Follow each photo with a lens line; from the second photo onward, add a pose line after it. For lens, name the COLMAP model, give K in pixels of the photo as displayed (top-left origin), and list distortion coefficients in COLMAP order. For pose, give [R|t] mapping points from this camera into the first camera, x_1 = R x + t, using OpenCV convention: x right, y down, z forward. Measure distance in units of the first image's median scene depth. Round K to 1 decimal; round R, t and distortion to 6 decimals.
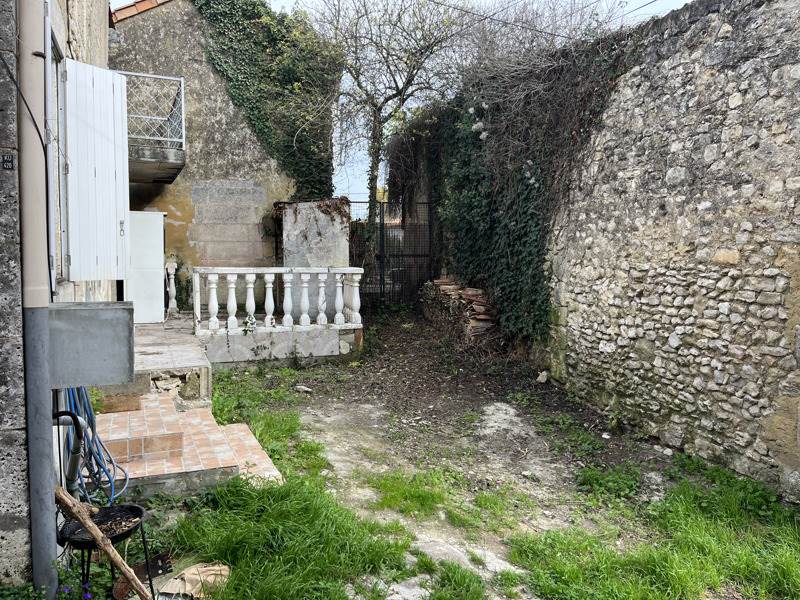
lens RADIAL K [[606.0, 0, 400.9], [0, 606.0, 295.4], [0, 0, 1]] dist [0.010100, -0.005944]
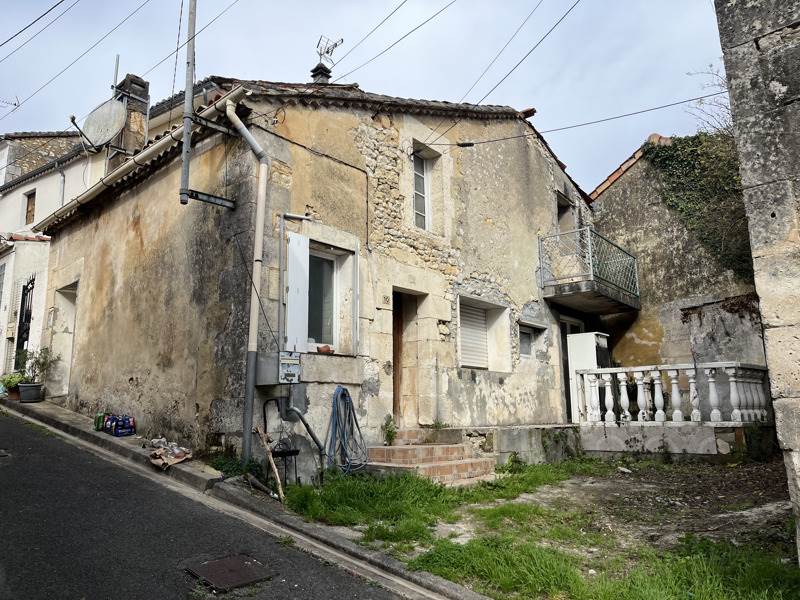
lens RADIAL K [[606.0, 0, 399.8], [0, 606.0, 302.2], [0, 0, 1]] dist [0.010100, -0.005944]
pose [[0.434222, -0.176522, -0.883341, 0.564586], [-0.048565, 0.974598, -0.218631, 0.097688], [0.899496, 0.137834, 0.414619, 0.123890]]
